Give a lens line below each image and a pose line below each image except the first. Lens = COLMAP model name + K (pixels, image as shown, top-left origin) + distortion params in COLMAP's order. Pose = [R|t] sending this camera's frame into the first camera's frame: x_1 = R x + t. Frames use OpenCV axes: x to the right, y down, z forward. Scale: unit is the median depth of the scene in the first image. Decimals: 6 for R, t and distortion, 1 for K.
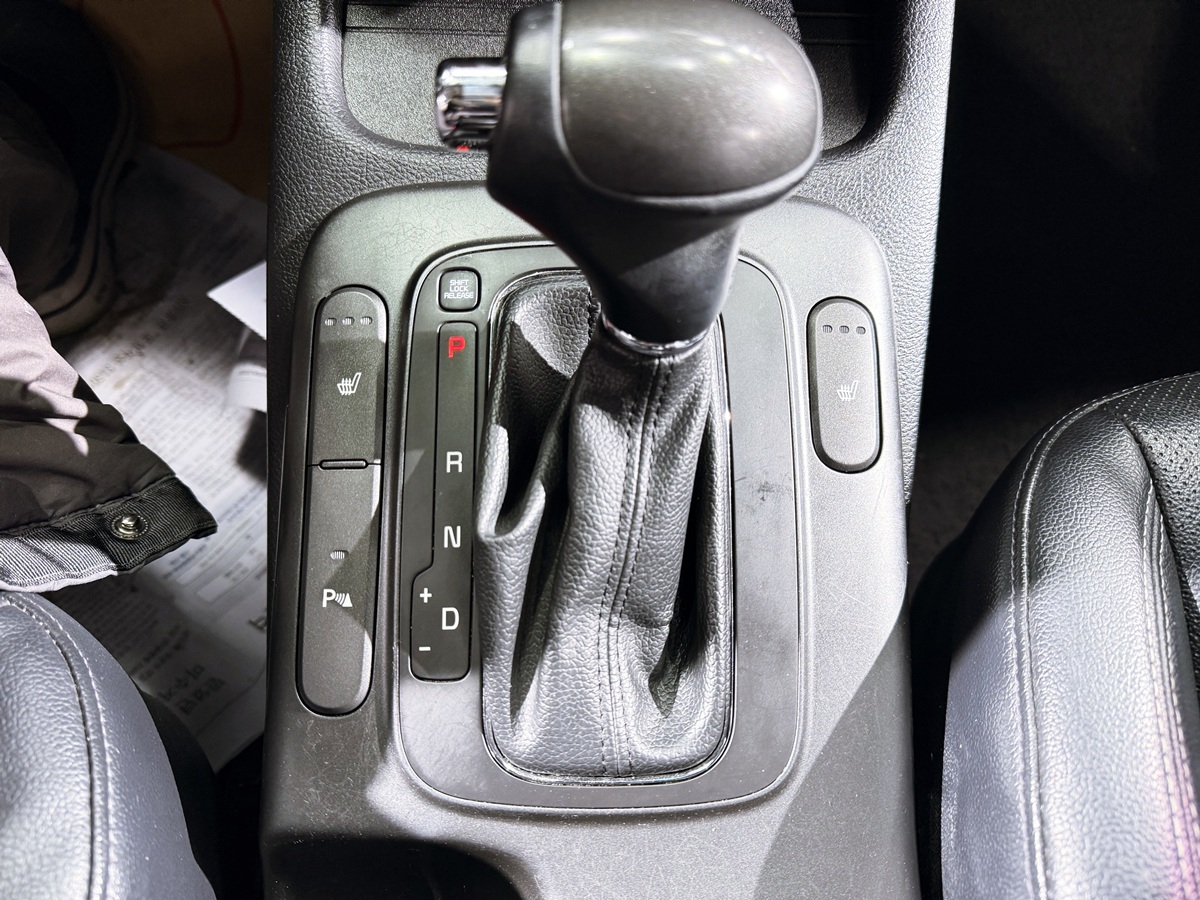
lens RADIAL K [[925.5, 0, 598.9], [0, 925.5, 446.1], [0, 0, 1]] dist [0.041870, -0.055989]
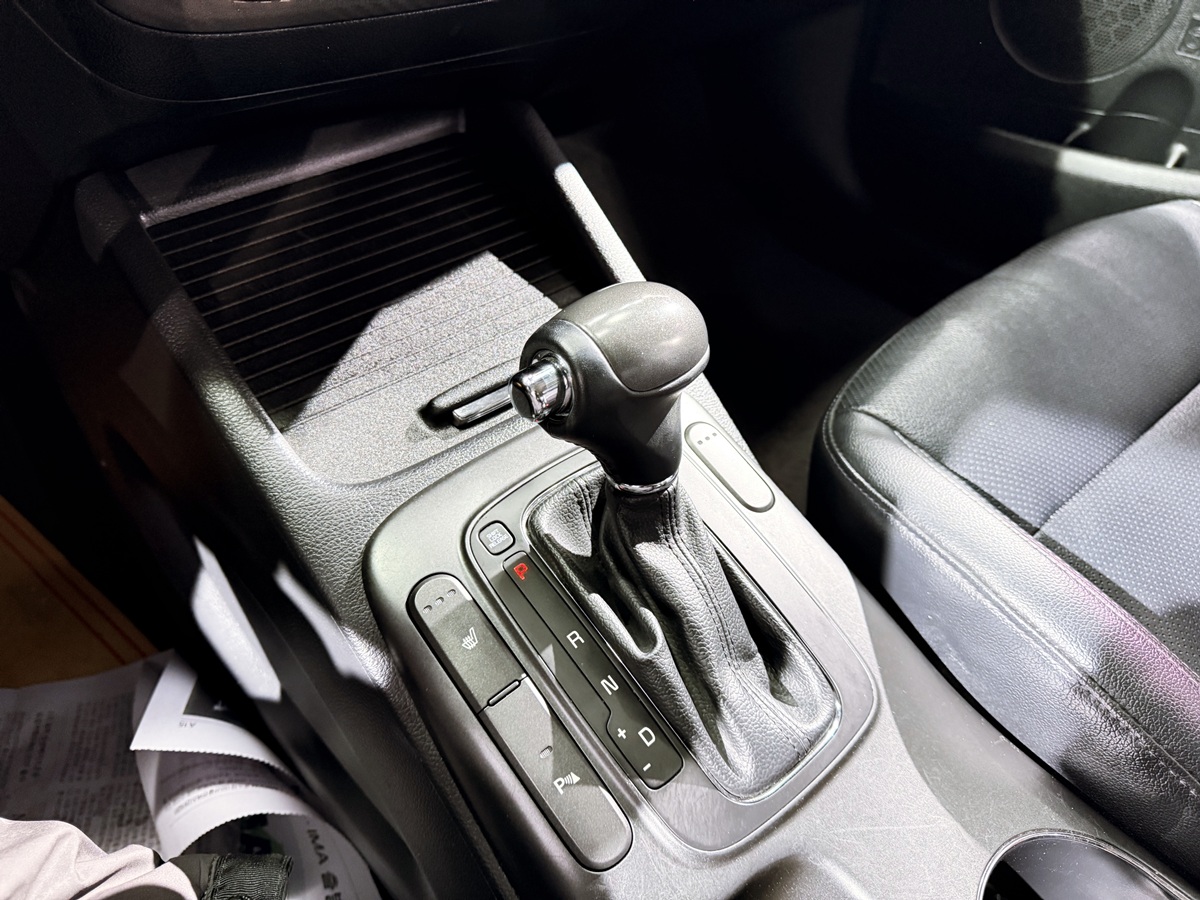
lens RADIAL K [[925.5, 0, 595.9], [0, 925.5, 447.2], [0, 0, 1]] dist [0.041870, -0.055989]
pose [[0.758272, -0.449486, 0.472214, -0.651304], [0.571150, 0.807258, -0.148738, 0.009263], [-0.314343, 0.382489, 0.868844, -0.280507]]
